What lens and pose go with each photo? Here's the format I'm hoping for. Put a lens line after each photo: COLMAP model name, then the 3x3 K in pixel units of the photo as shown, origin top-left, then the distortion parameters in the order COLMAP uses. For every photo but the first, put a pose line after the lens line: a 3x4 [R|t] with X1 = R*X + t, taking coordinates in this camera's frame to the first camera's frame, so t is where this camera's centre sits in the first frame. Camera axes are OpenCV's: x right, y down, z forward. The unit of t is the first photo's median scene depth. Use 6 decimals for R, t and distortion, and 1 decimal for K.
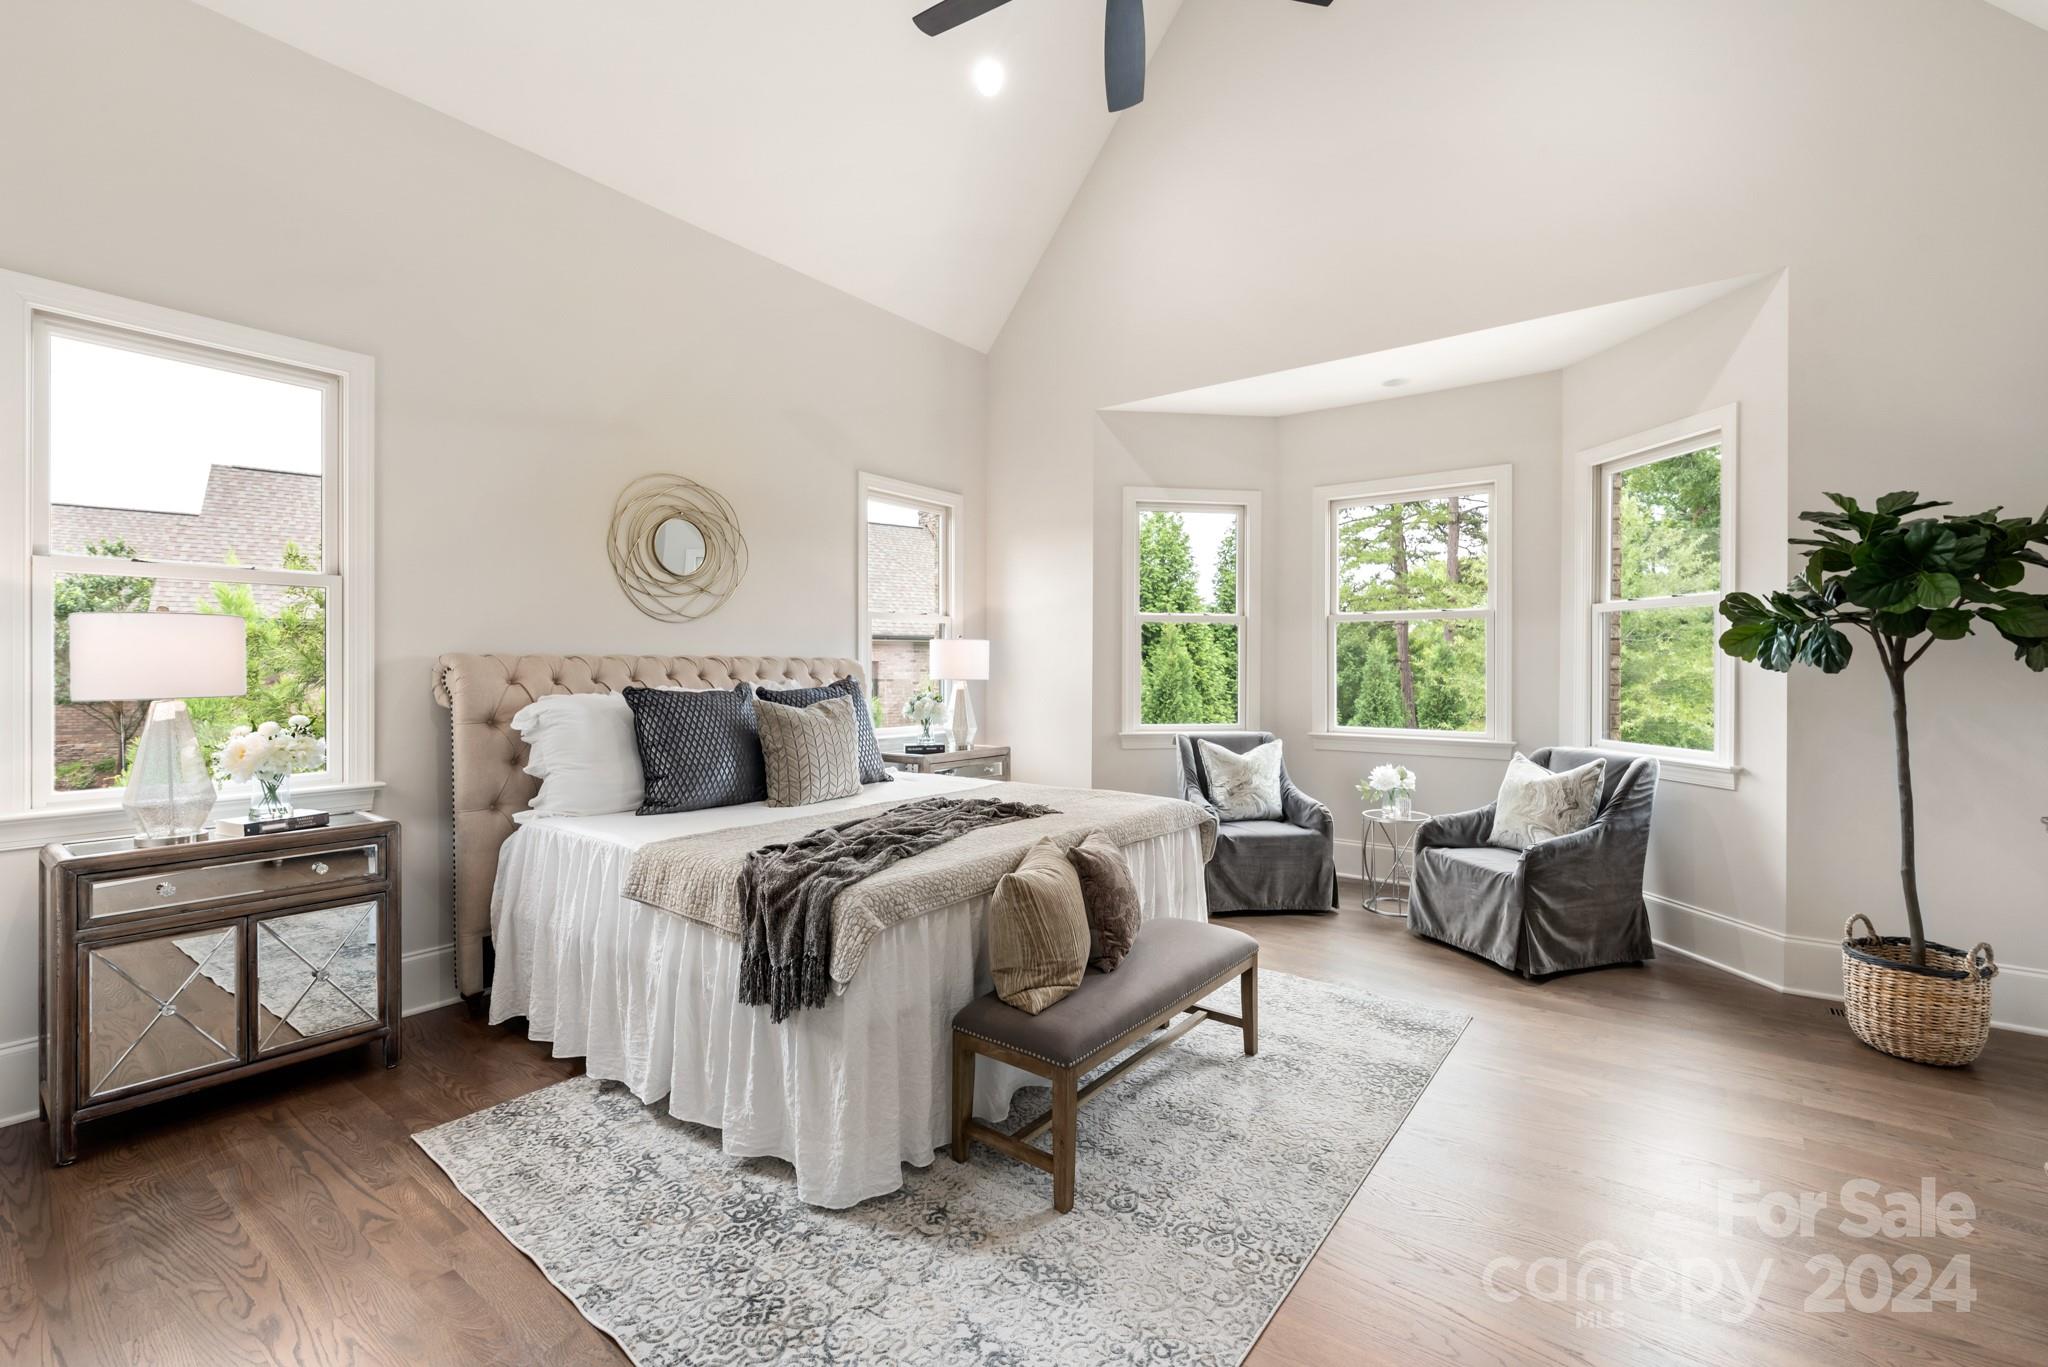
lens RADIAL K [[888.4, 0, 1028.2], [0, 888.4, 667.1], [0, 0, 1]] dist [0.001511, 0.000520]
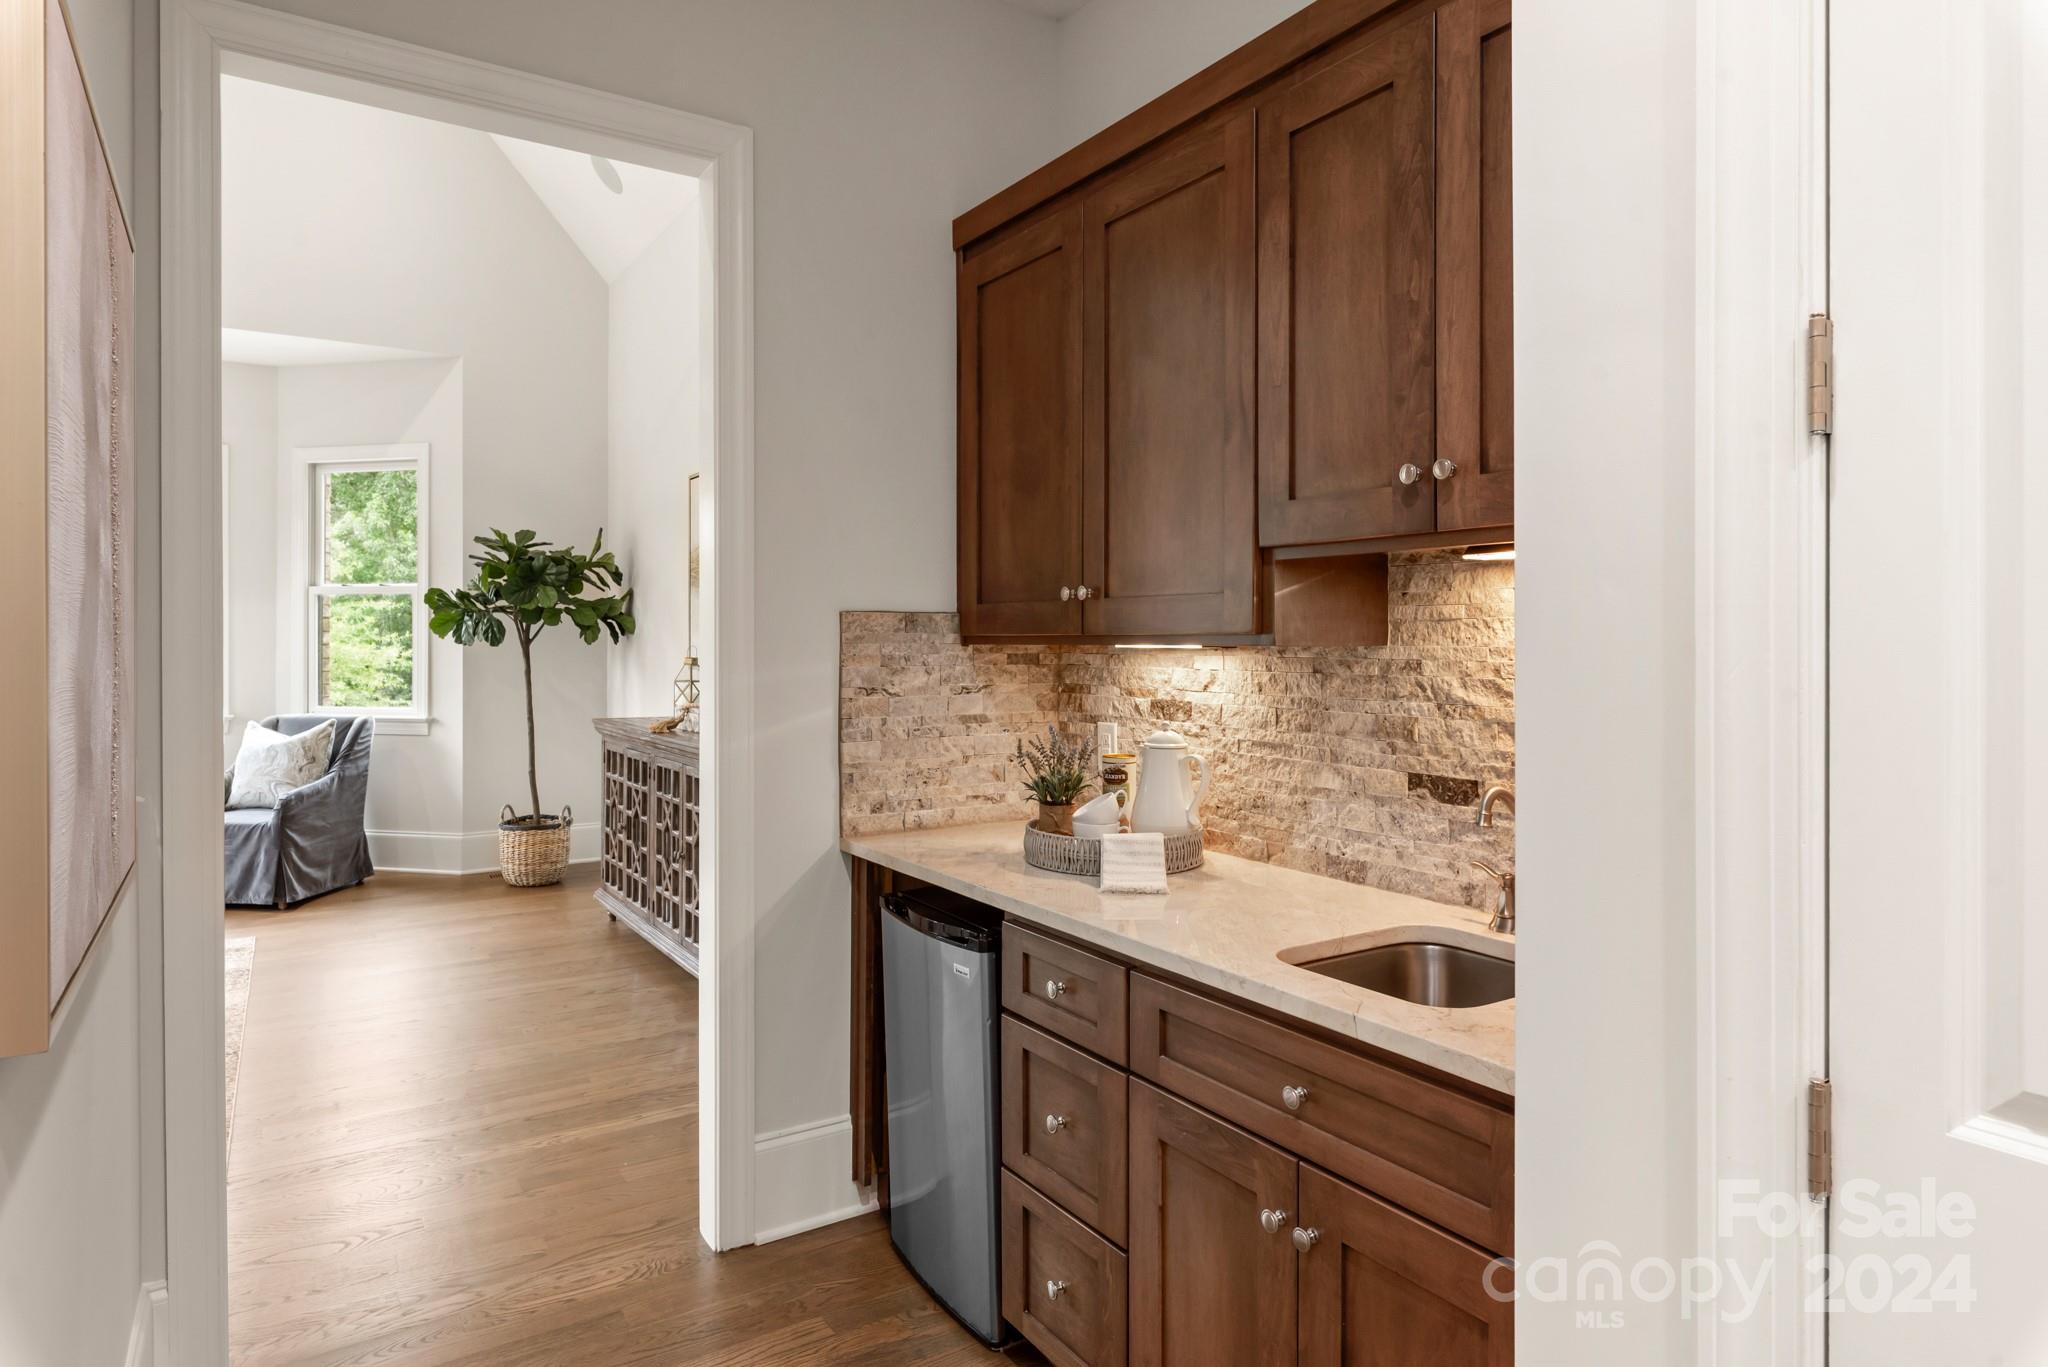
lens RADIAL K [[1173.0, 0, 1026.7], [0, 1173.0, 646.2], [0, 0, 1]] dist [0.002345, 0.000619]
pose [[0.352745, -0.005408, 0.935704, -0.603250], [0.000934, 0.999985, 0.005427, -0.003197], [-0.935719, -0.001041, 0.352745, -0.516963]]
